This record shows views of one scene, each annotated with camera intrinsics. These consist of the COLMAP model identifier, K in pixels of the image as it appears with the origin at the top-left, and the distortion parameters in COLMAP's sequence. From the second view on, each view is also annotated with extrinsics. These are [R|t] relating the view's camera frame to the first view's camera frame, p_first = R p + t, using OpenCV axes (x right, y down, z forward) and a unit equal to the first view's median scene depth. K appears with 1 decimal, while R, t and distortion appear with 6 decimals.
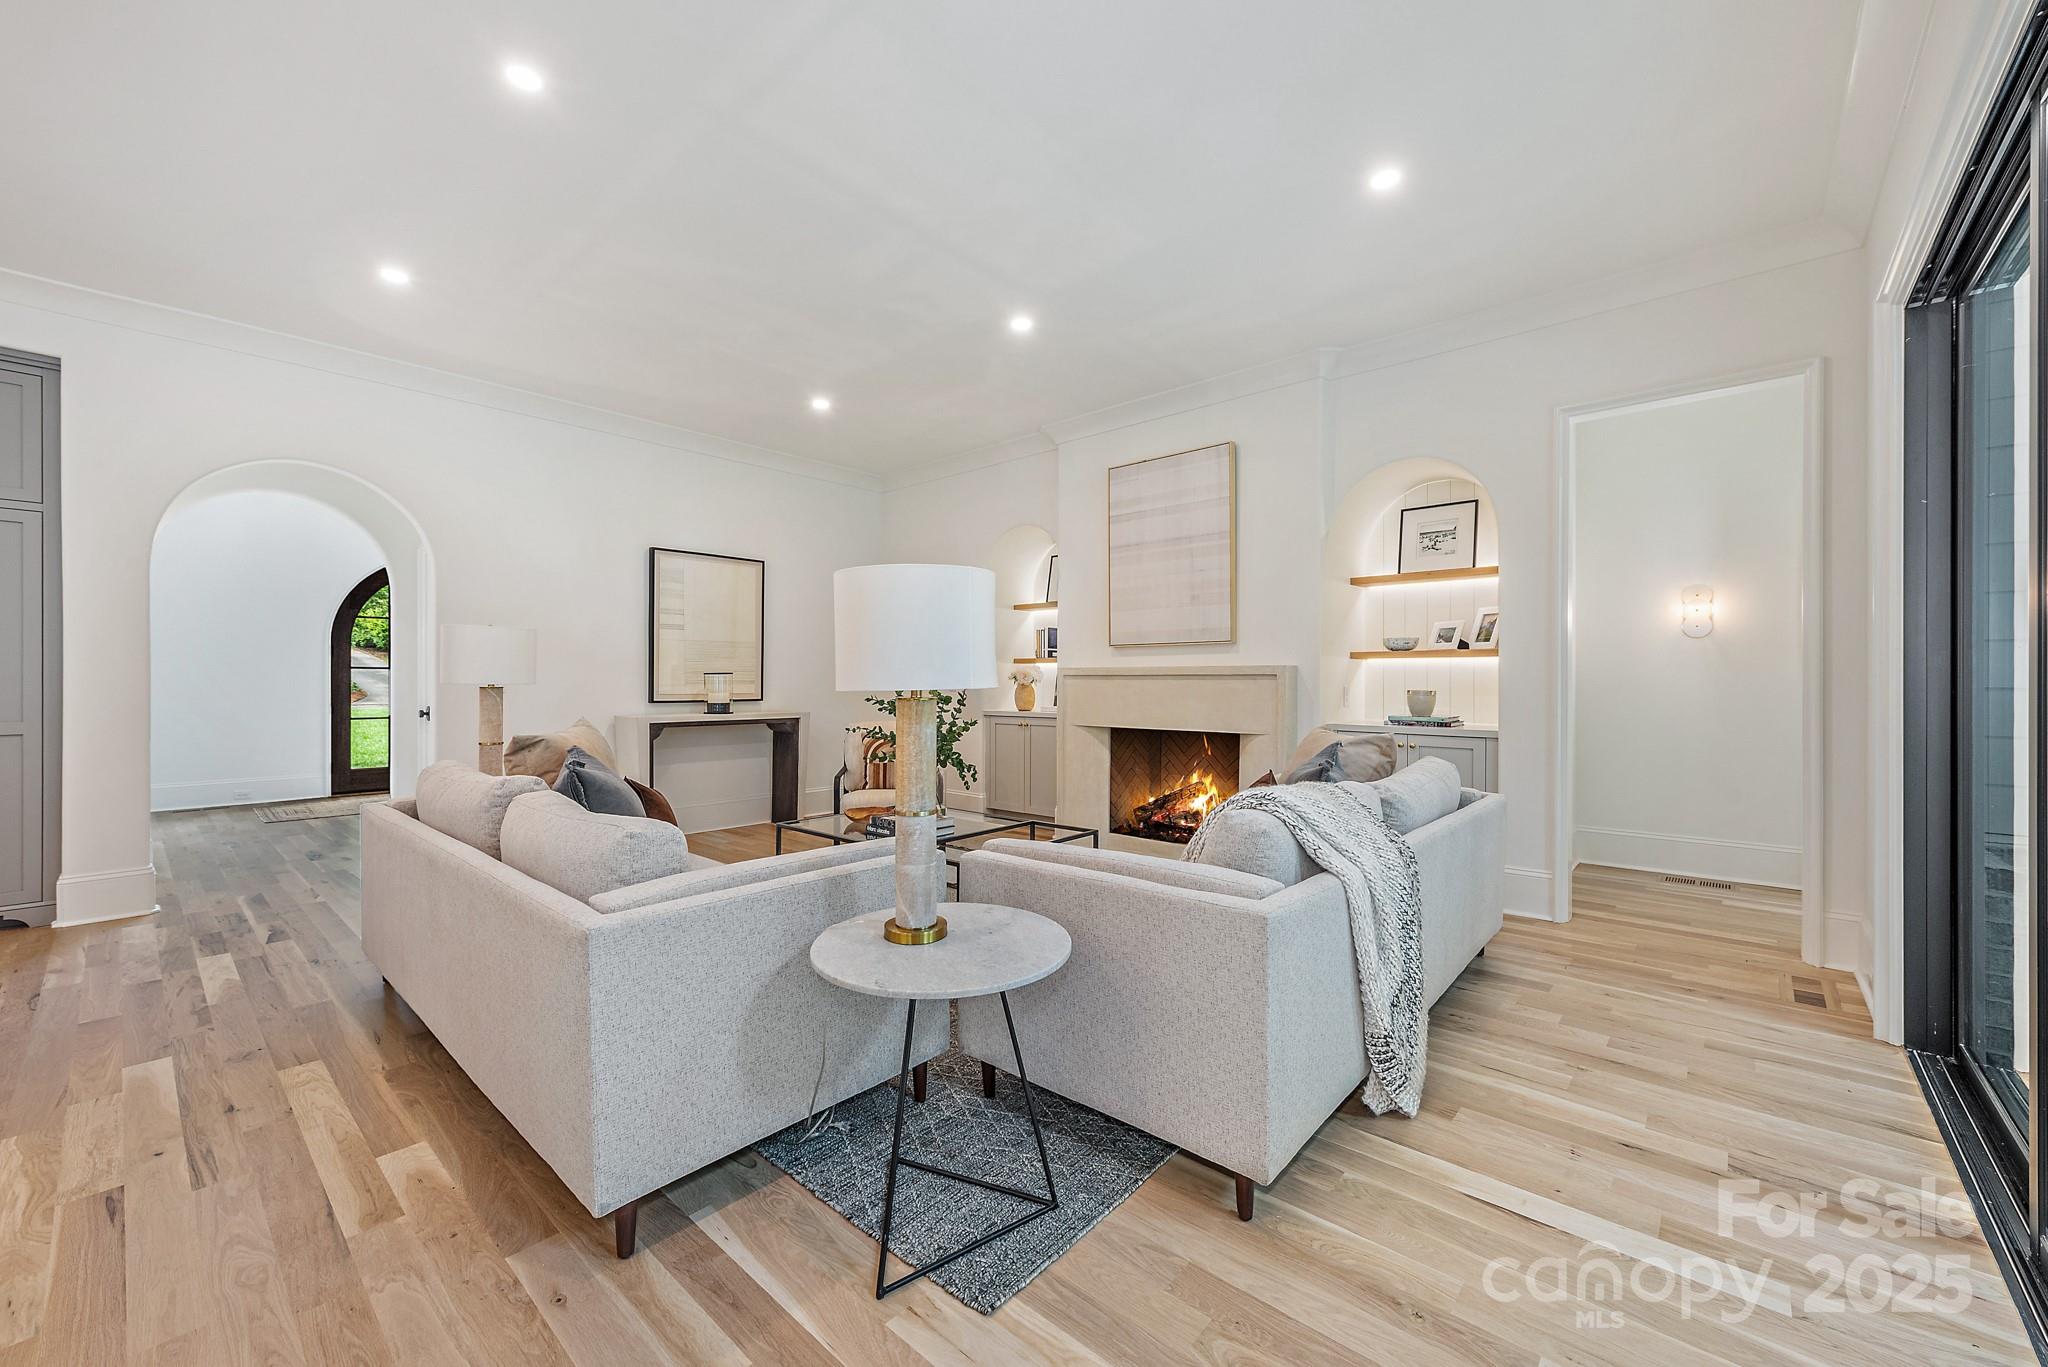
lens RADIAL K [[800.9, 0, 1029.4], [0, 800.9, 675.1], [0, 0, 1]] dist [0.008705, -0.002195]
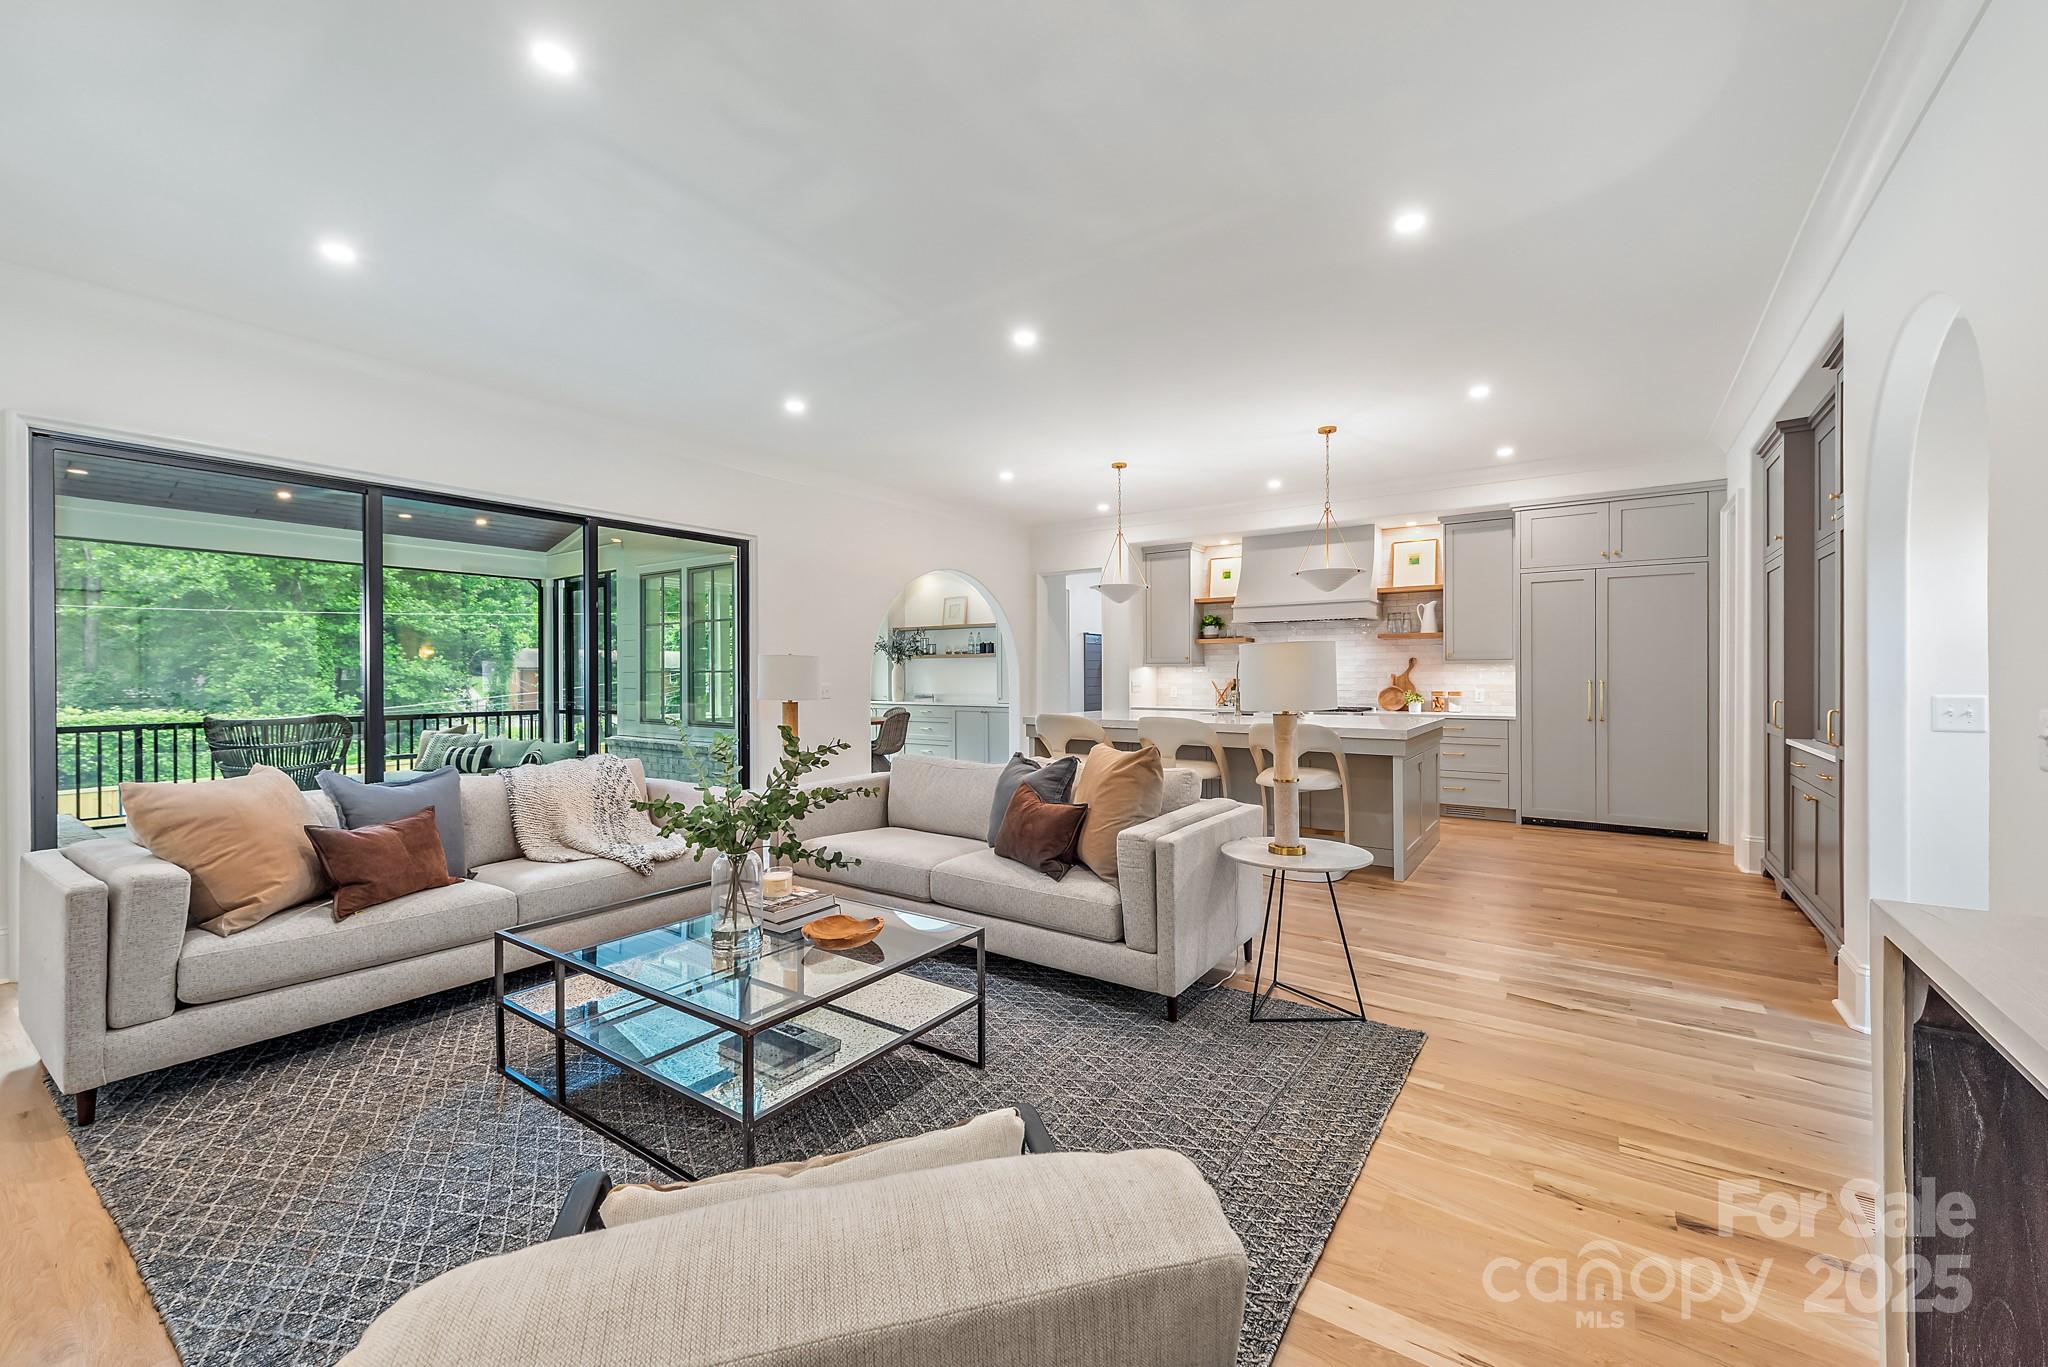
lens RADIAL K [[800.9, 0, 1039.9], [0, 800.9, 678.0], [0, 0, 1]] dist [0.008705, -0.002195]
pose [[-0.992422, 0.004343, -0.122800, -0.225487], [0.004333, 0.999991, 0.000349, -0.018112], [0.122801, -0.000186, -0.992431, 1.321566]]
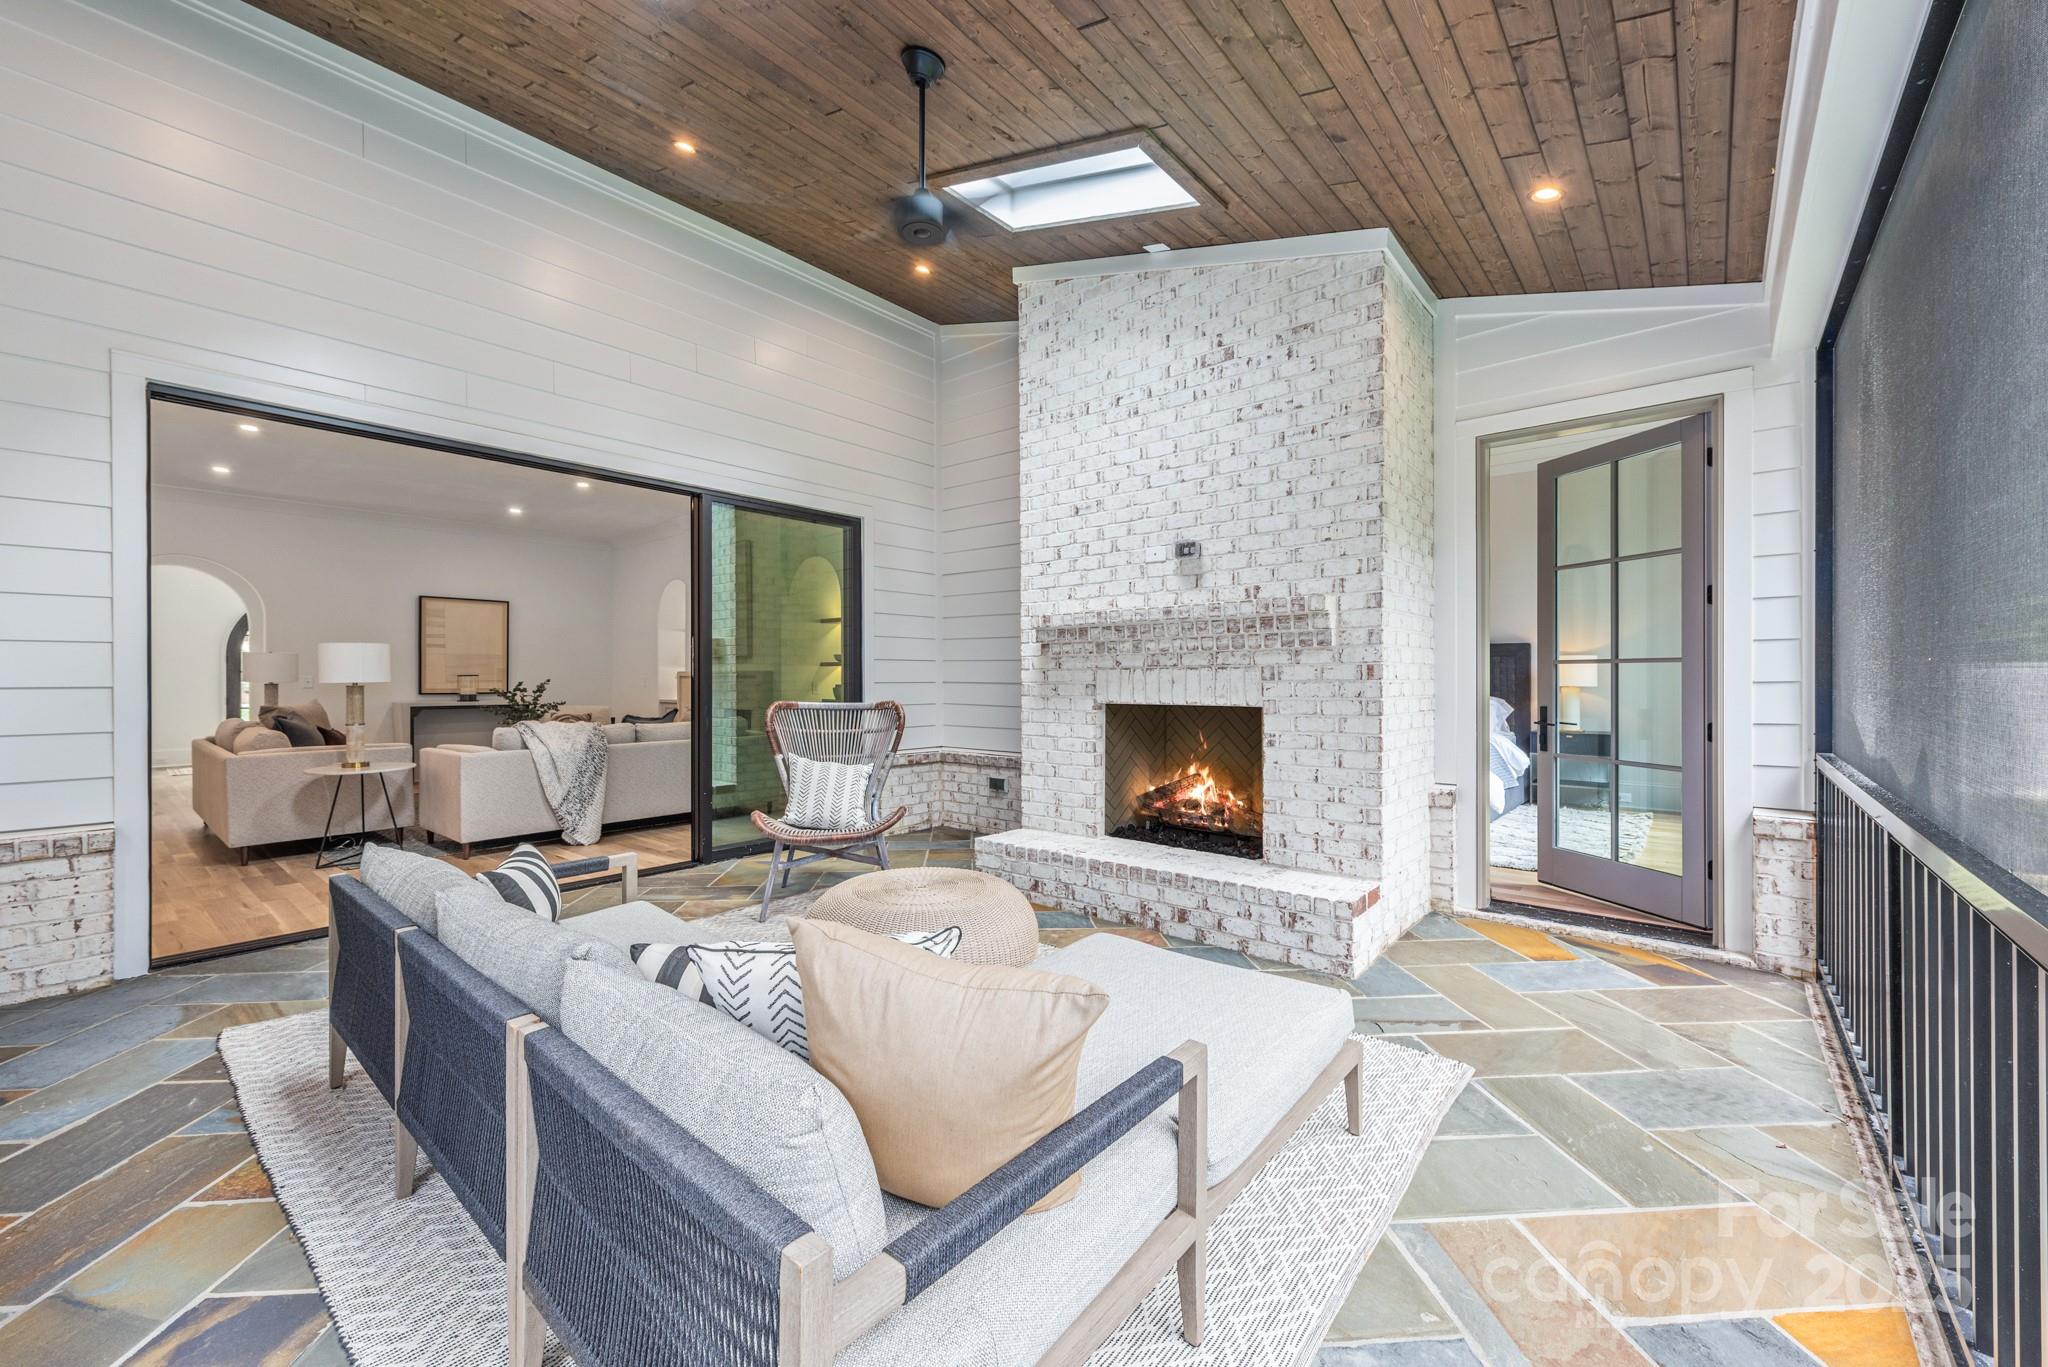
lens RADIAL K [[800.9, 0, 1036.4], [0, 800.9, 682.9], [0, 0, 1]] dist [0.008705, -0.002195]
pose [[0.999576, -0.000582, 0.029127, 0.795189], [0.000316, 0.999958, 0.009158, -0.002600], [-0.029131, -0.009145, 0.999534, -0.706649]]
